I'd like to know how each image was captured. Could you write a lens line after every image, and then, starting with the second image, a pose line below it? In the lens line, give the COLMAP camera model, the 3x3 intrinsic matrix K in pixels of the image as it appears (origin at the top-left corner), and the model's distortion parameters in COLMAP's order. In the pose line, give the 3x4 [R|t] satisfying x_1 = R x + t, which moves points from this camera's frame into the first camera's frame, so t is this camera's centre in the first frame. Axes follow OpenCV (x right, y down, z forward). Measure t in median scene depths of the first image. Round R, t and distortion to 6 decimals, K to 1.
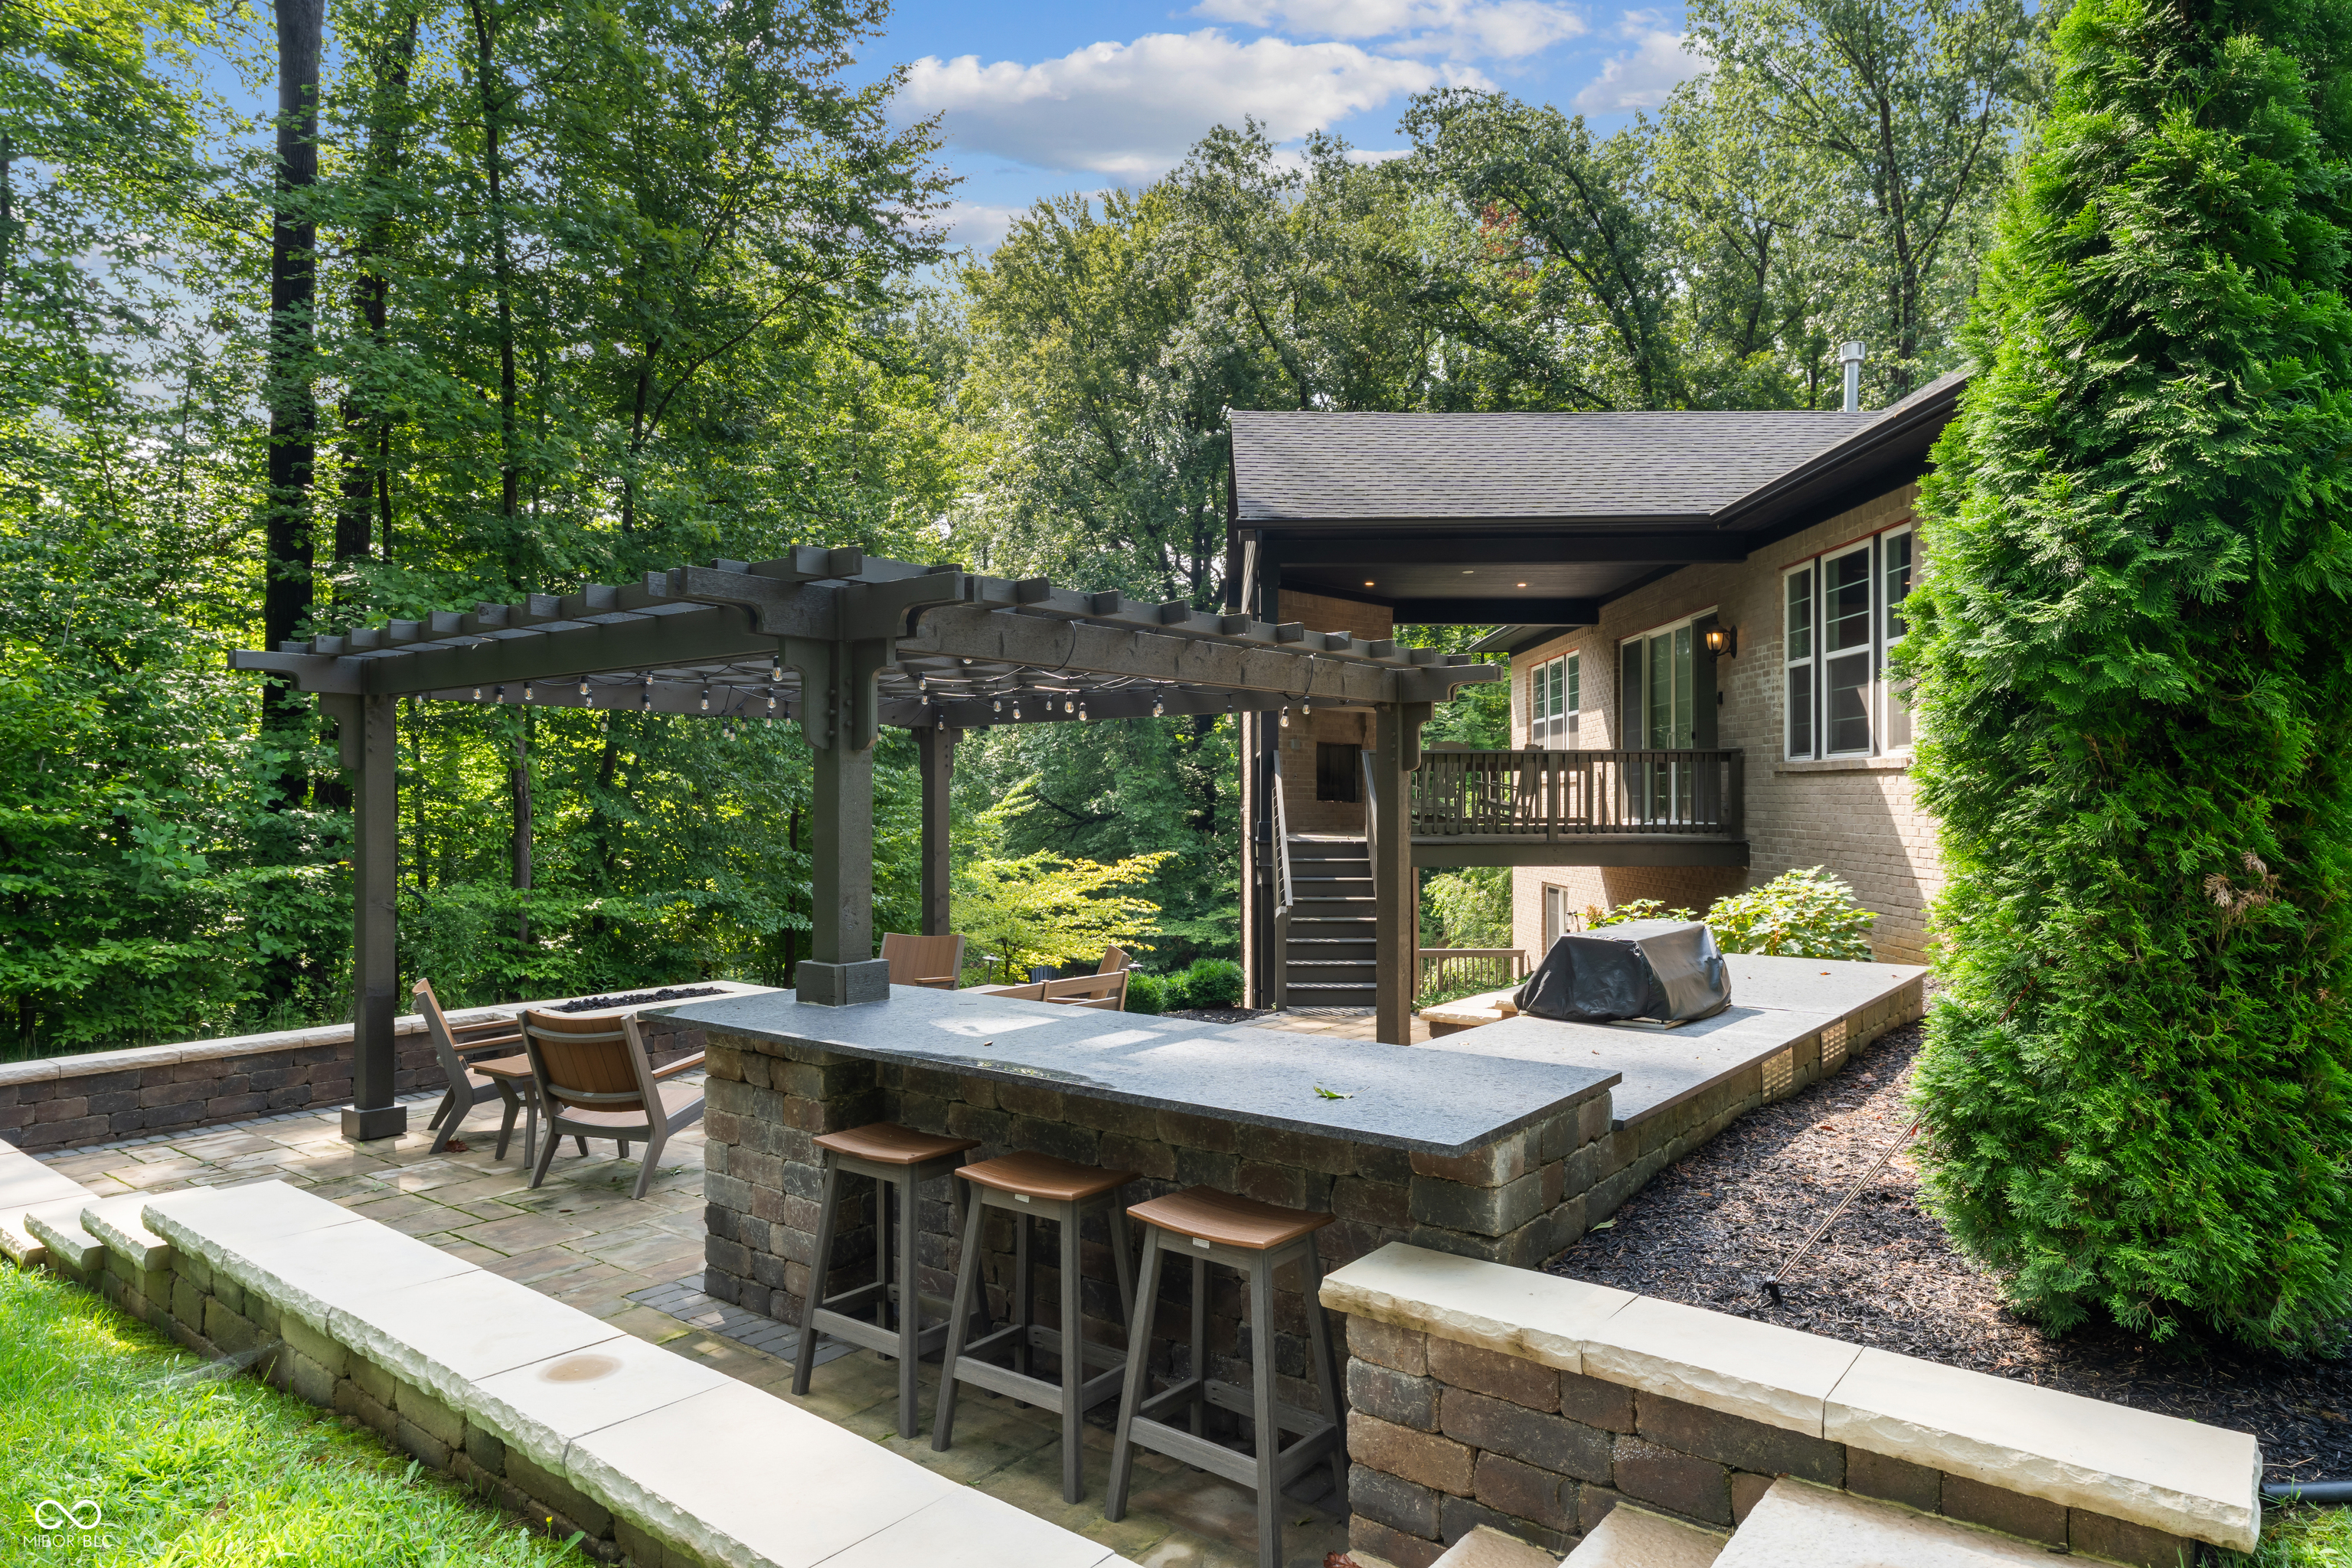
lens RADIAL K [[1397.4, 0, 1192.5], [0, 1397.4, 785.6], [0, 0, 1]] dist [0.004559, -0.002093]
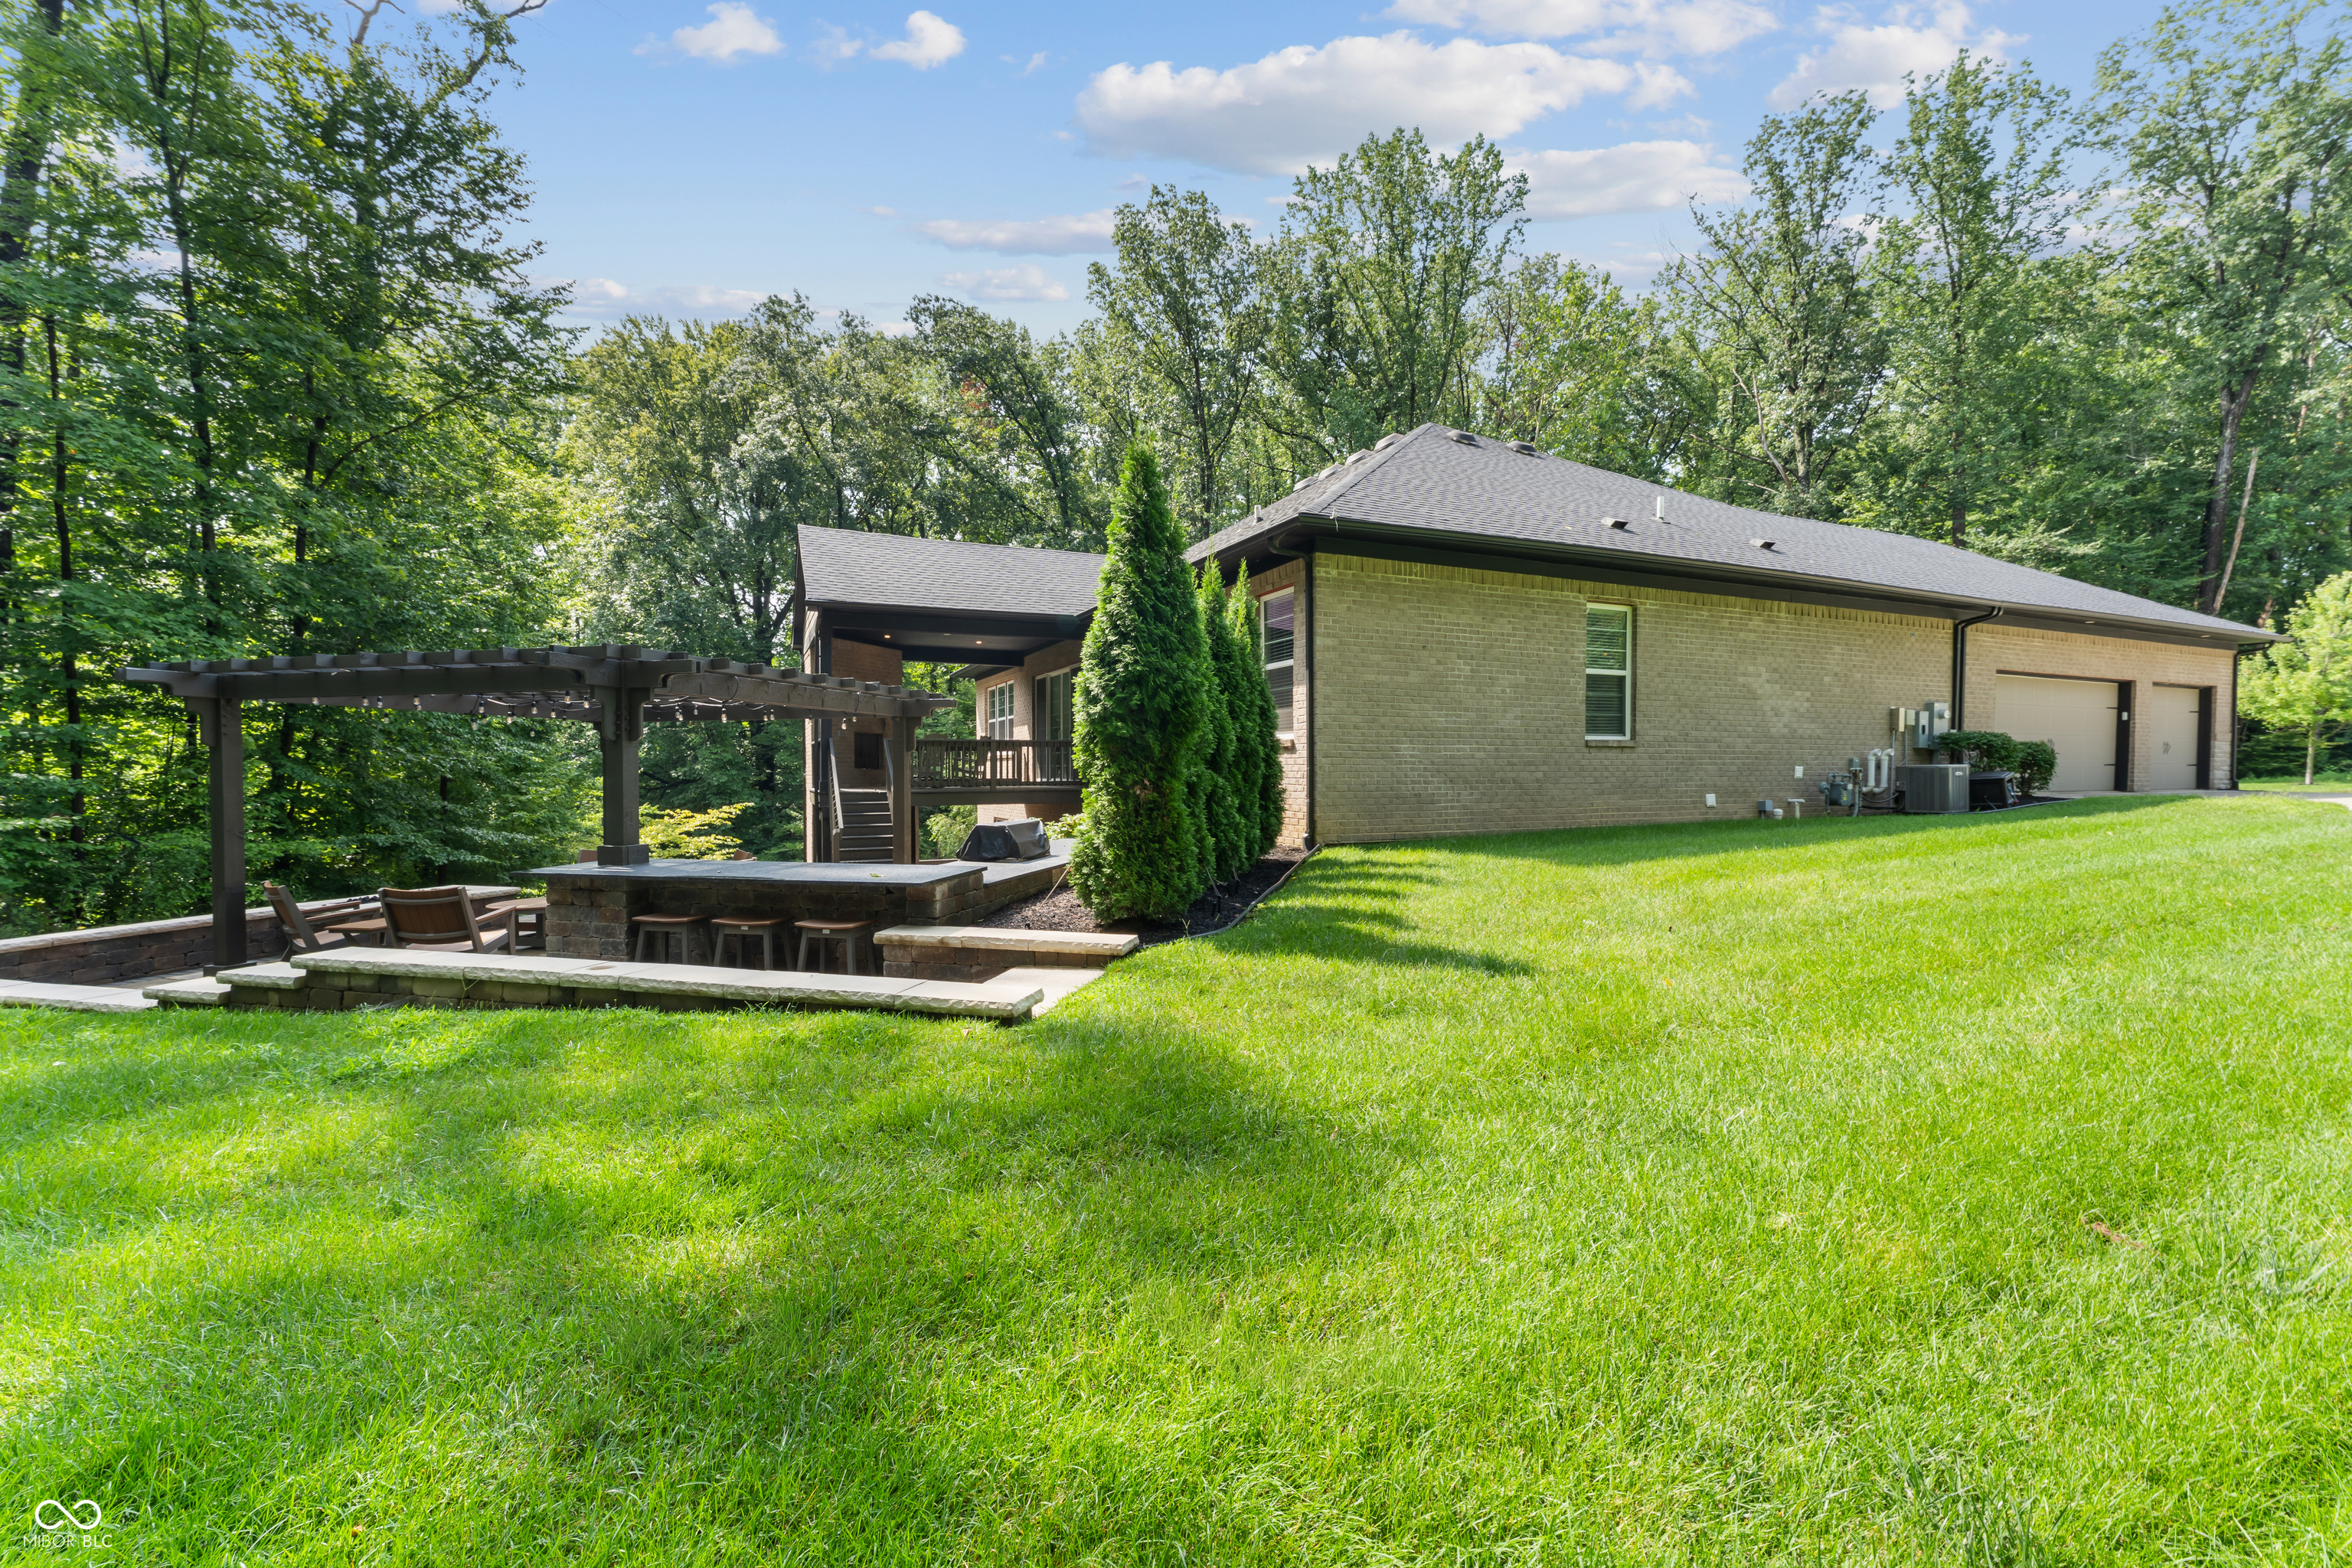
lens RADIAL K [[974.8, 0, 1157.5], [0, 974.8, 775.7], [0, 0, 1]] dist [0.004011, -0.000893]
pose [[0.921661, -0.002967, 0.387985, -0.015545], [-0.003399, 0.999871, 0.015720, 0.000040], [-0.387982, -0.015807, 0.921531, -0.112241]]
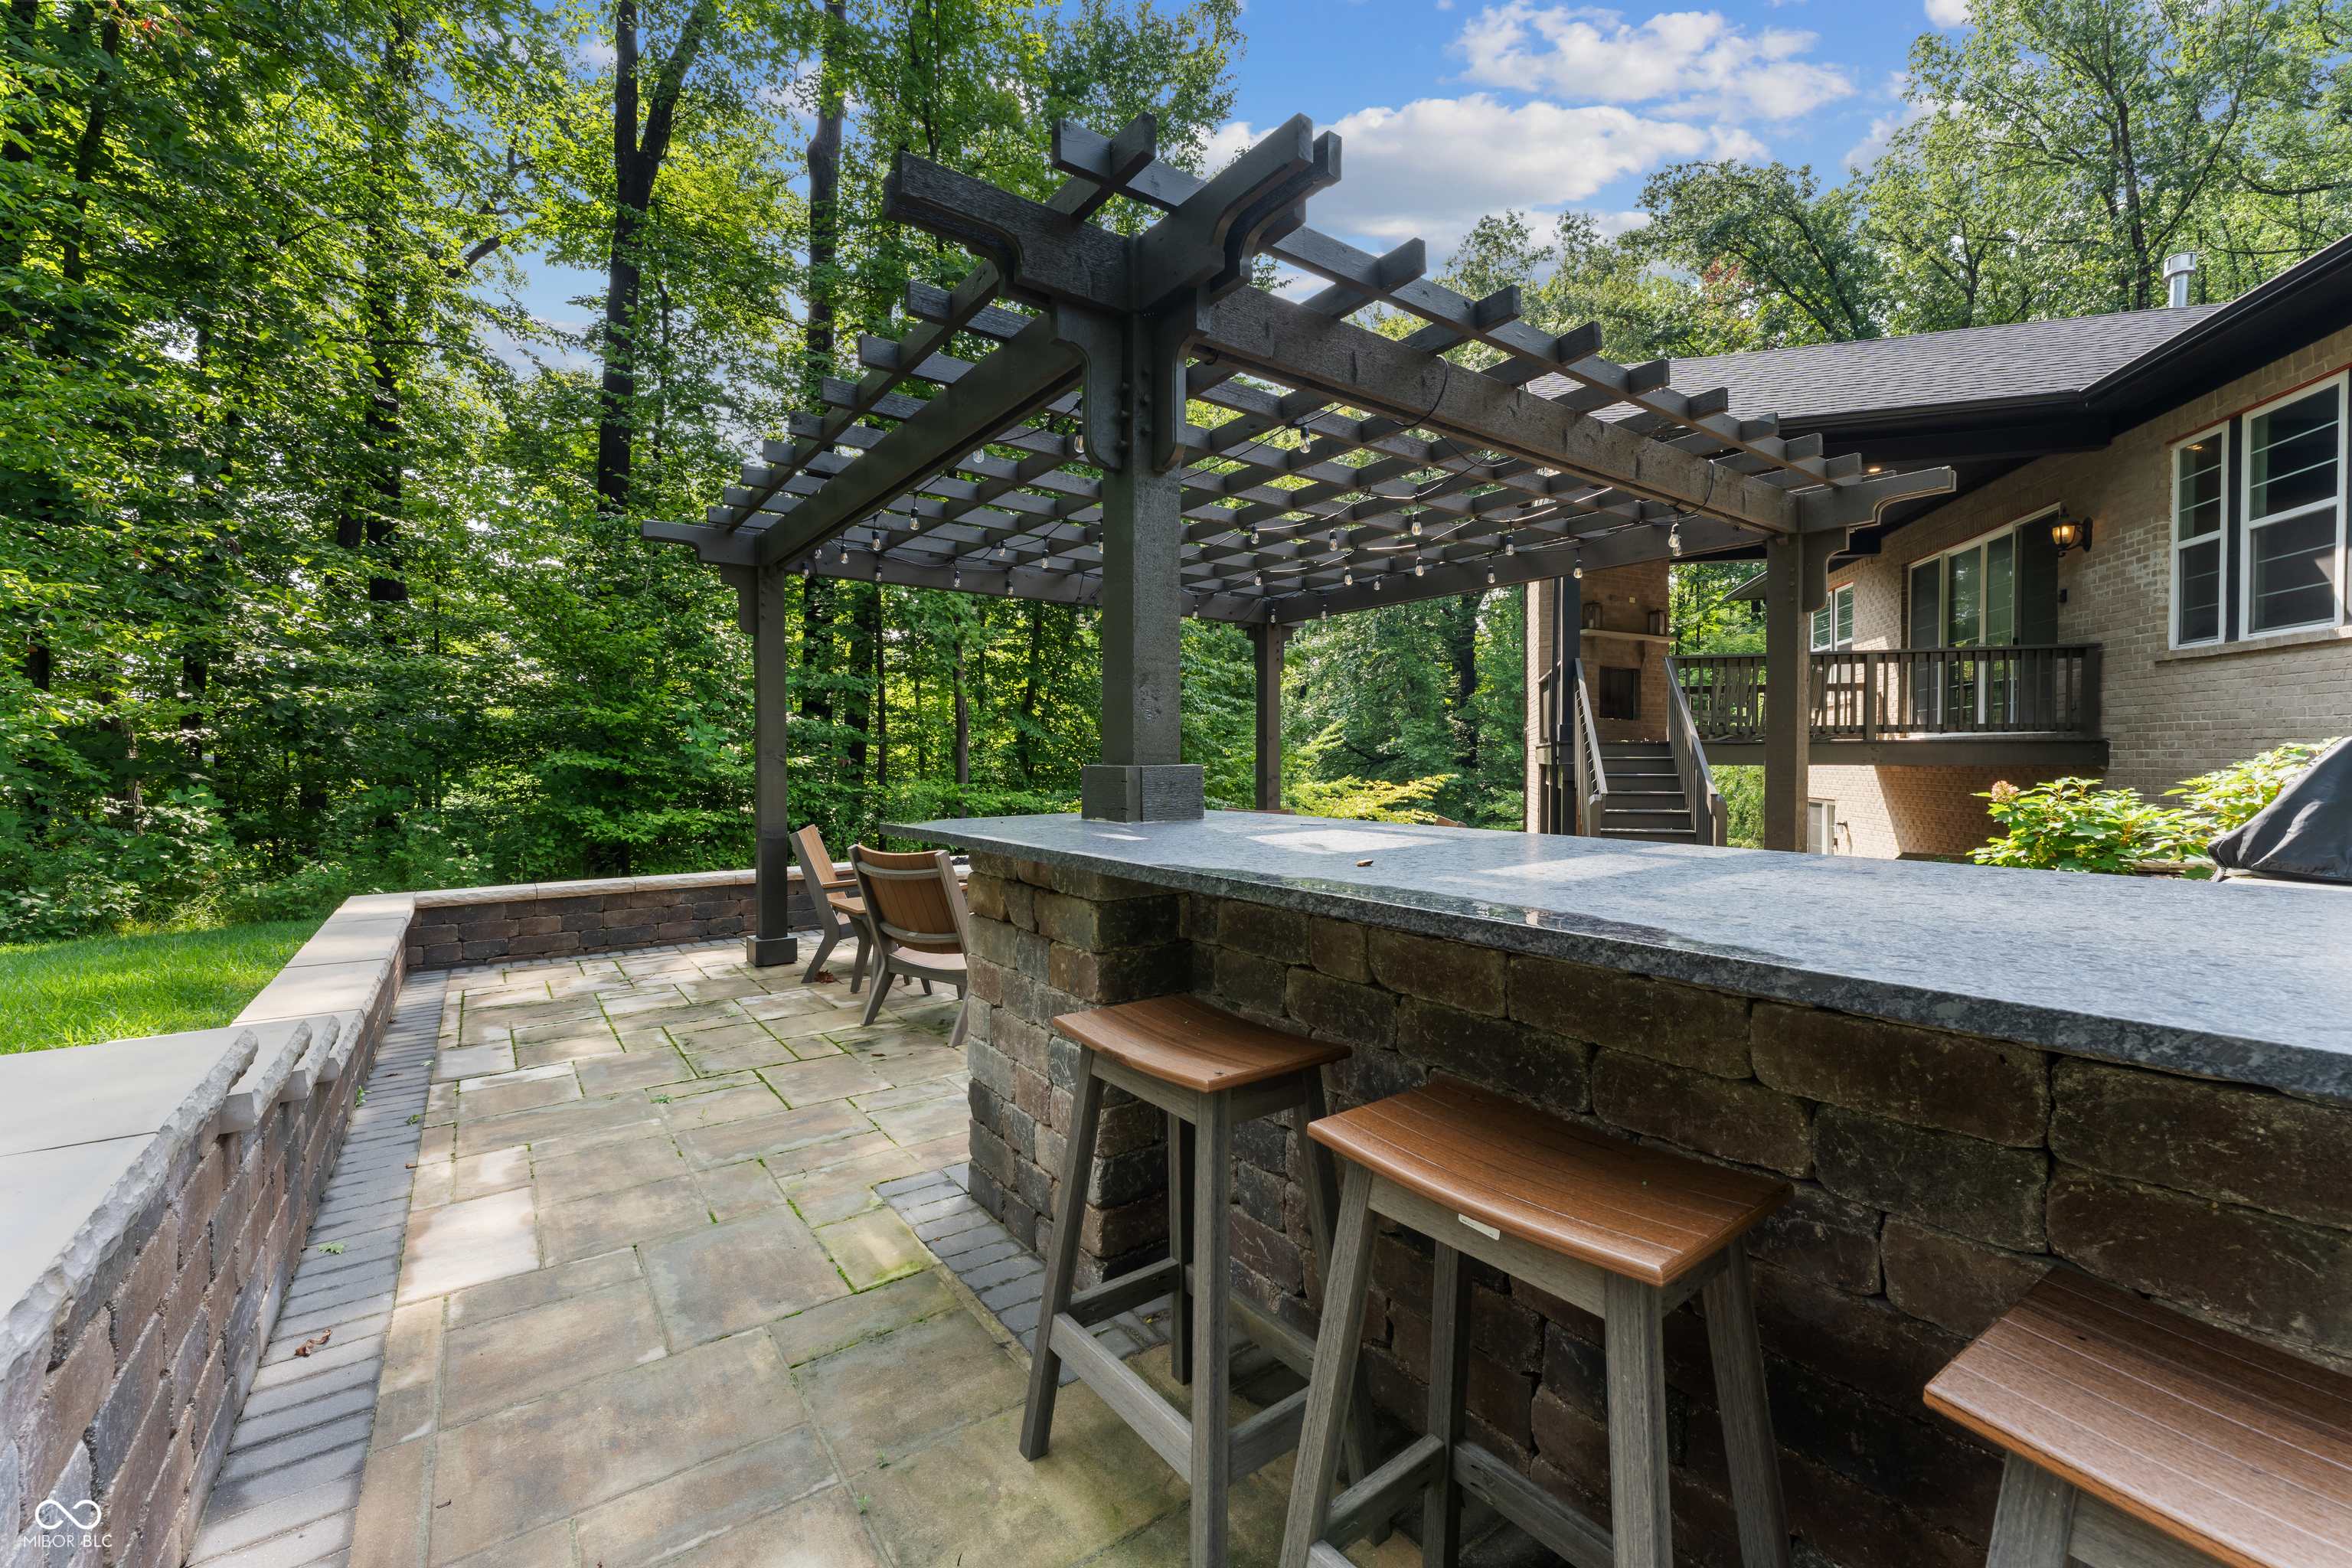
lens RADIAL K [[974.8, 0, 1198.9], [0, 974.8, 767.6], [0, 0, 1]] dist [0.004011, -0.000893]
pose [[0.968327, 0.008252, -0.249547, -0.015795], [-0.002386, 0.999714, 0.023800, 0.019296], [0.249672, -0.022450, 0.968070, 0.086540]]
